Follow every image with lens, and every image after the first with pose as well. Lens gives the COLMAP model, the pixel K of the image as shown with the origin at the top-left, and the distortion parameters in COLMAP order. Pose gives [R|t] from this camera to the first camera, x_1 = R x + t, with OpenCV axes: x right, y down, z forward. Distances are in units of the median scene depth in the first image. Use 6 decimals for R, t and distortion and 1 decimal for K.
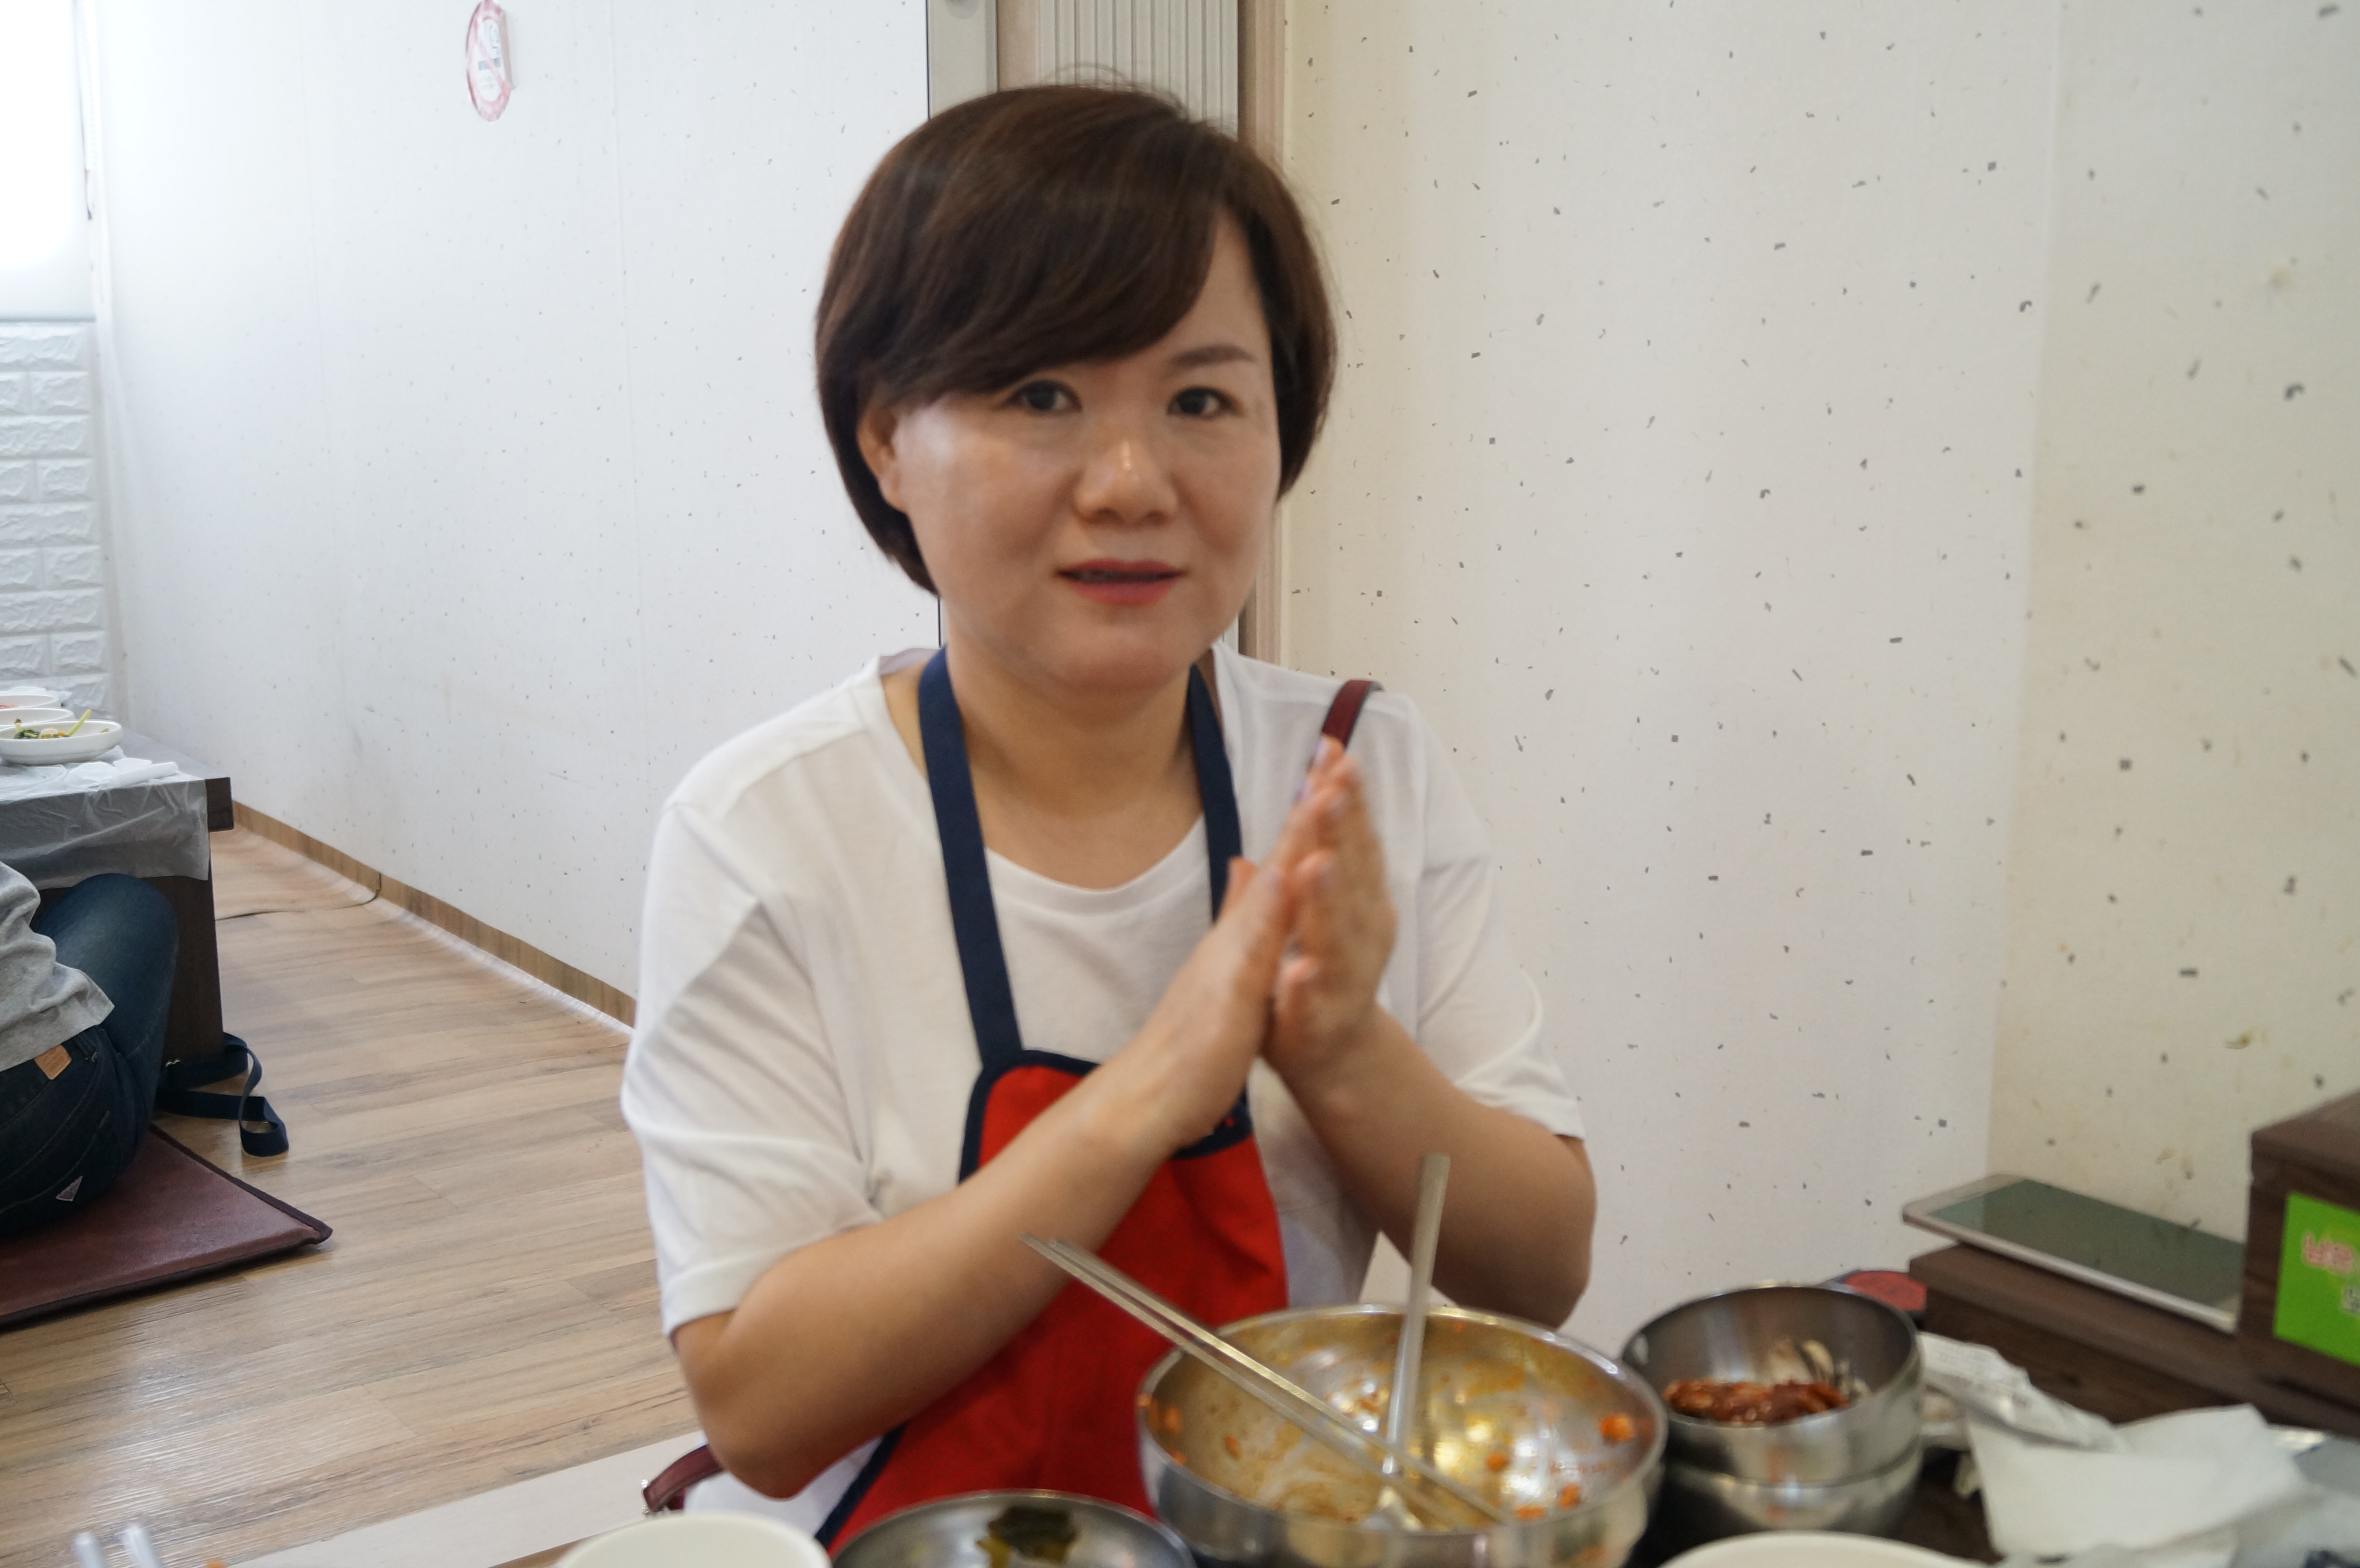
lens RADIAL K [[2250.1, 0, 1180.0], [0, 2250.1, 784.0], [0, 0, 1]] dist [-0.005243, -0.093616]
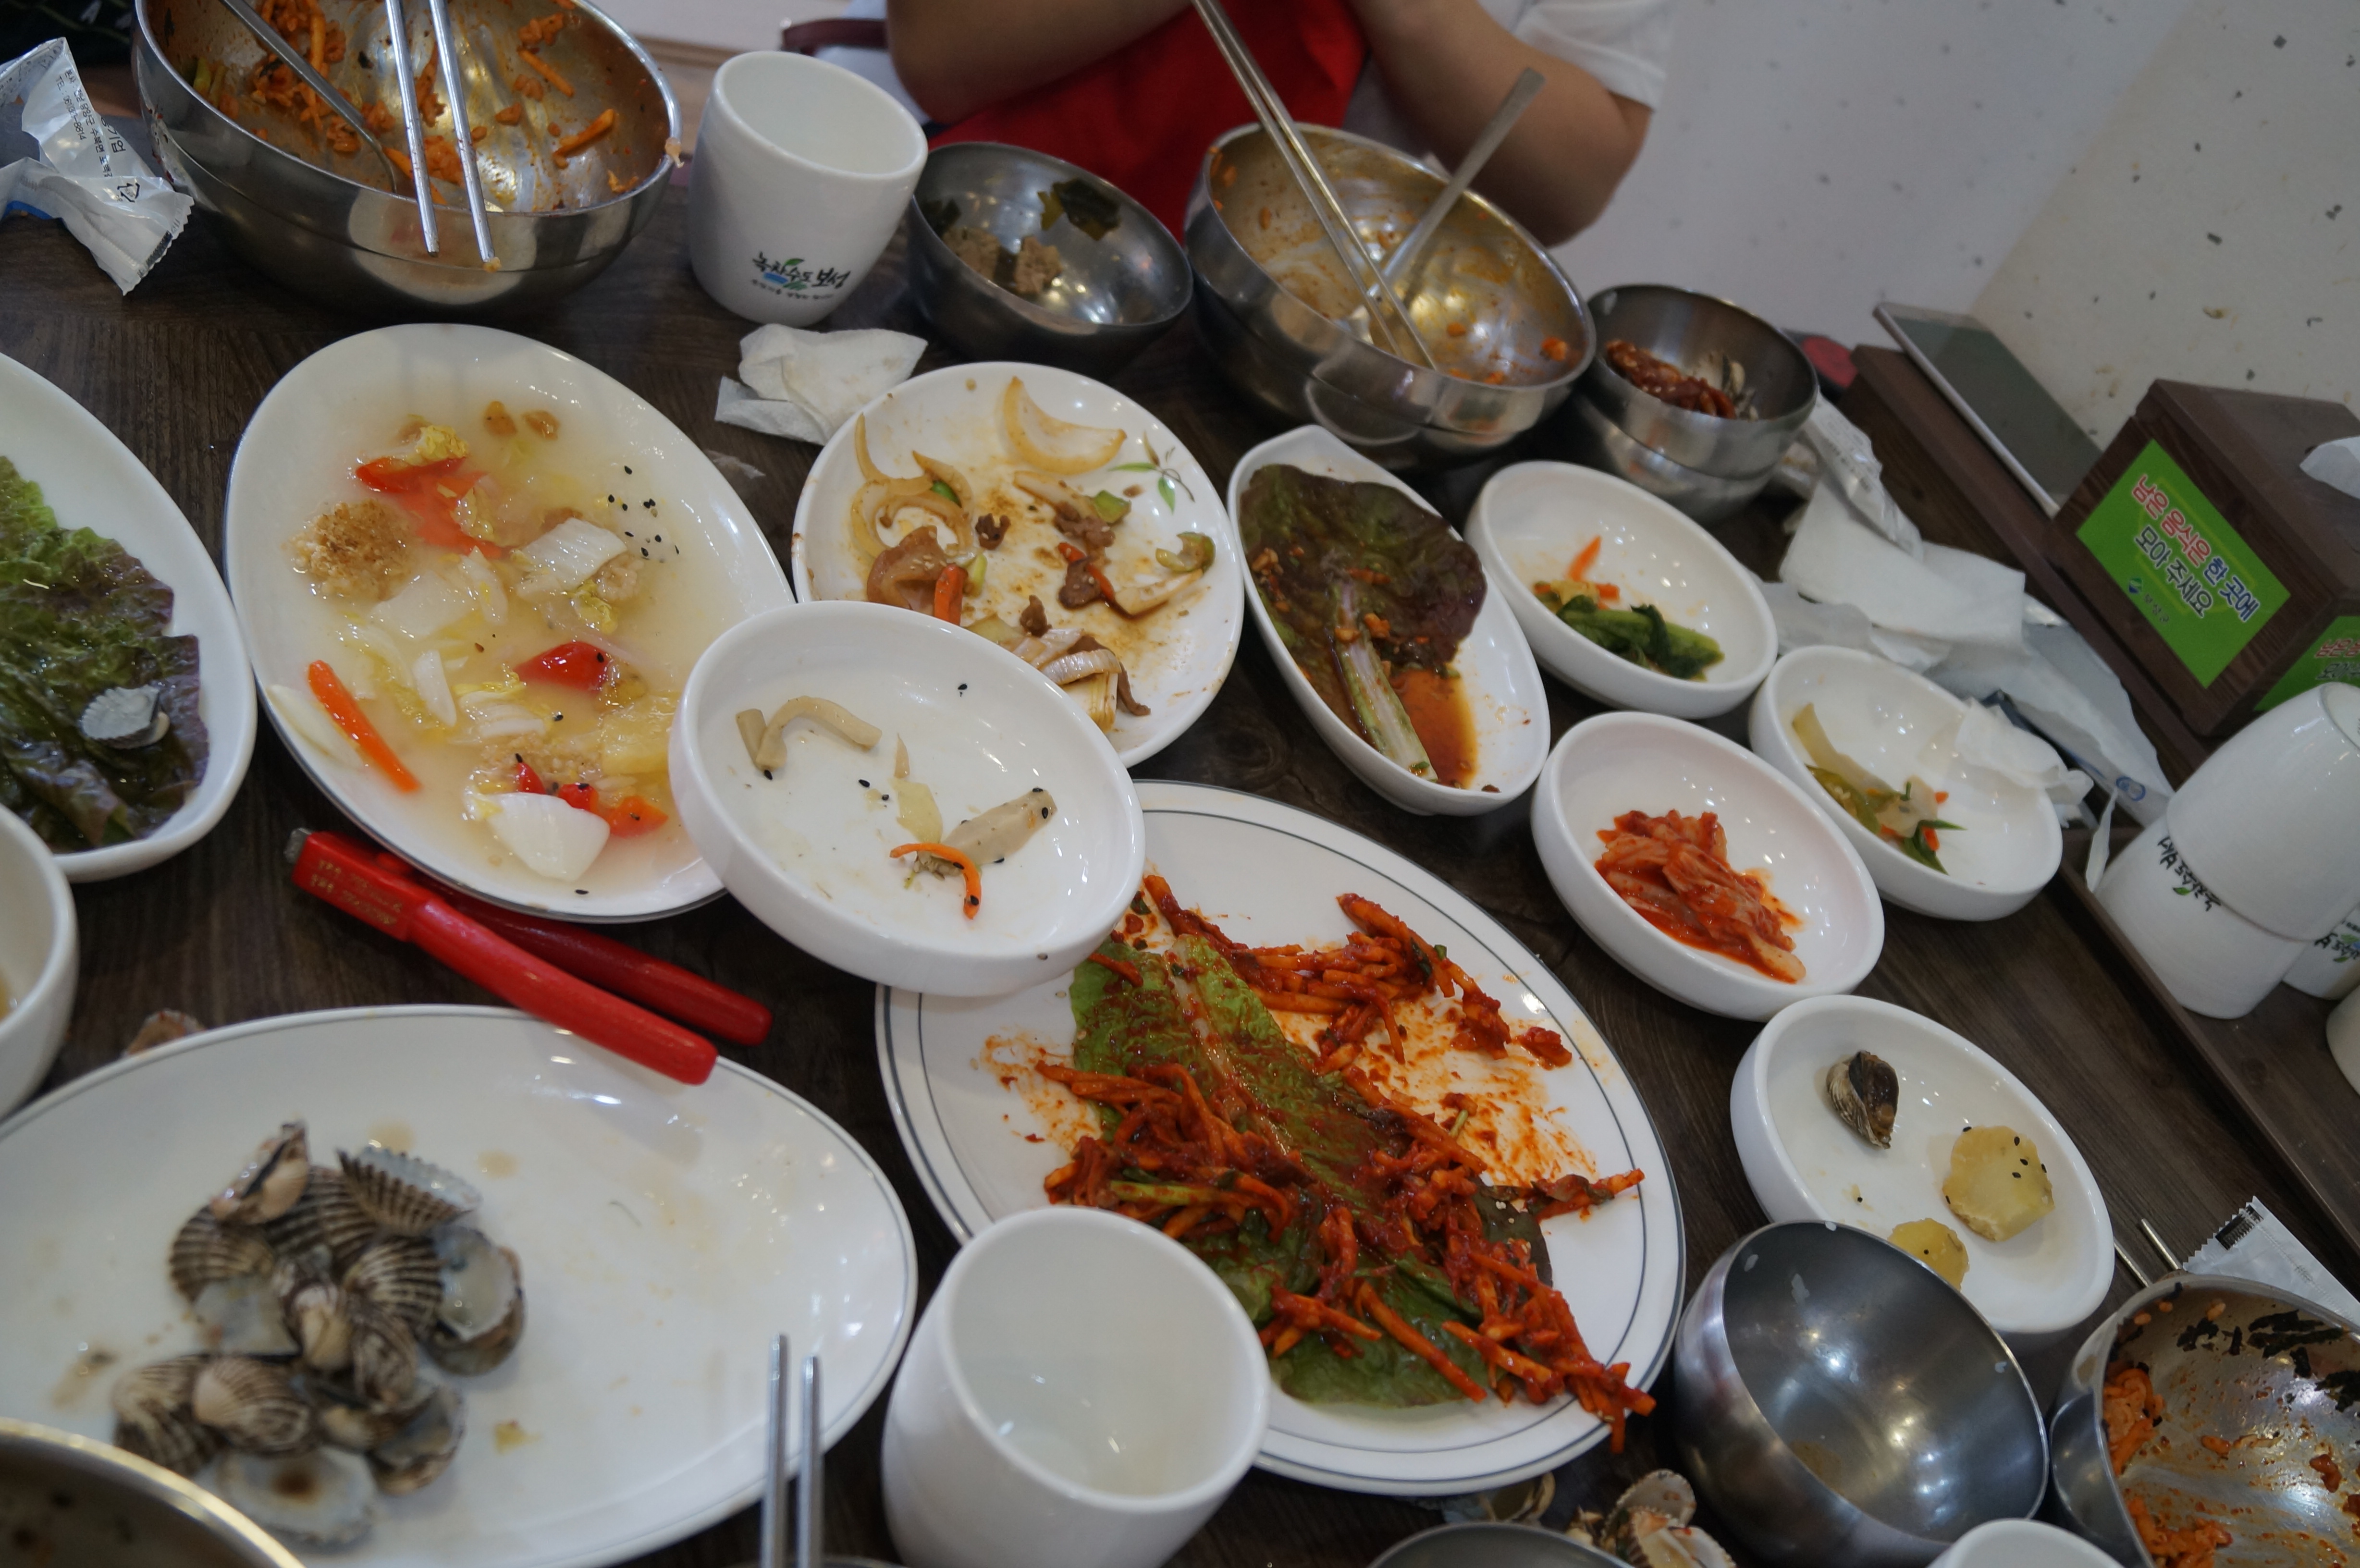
lens RADIAL K [[2250.1, 0, 1180.0], [0, 2250.1, 784.0], [0, 0, 1]] dist [-0.005243, -0.093616]
pose [[0.897830, 0.431953, 0.085550, 0.010727], [-0.415515, 0.766750, 0.489328, -0.039710], [0.145771, -0.474881, 0.867893, -0.182523]]
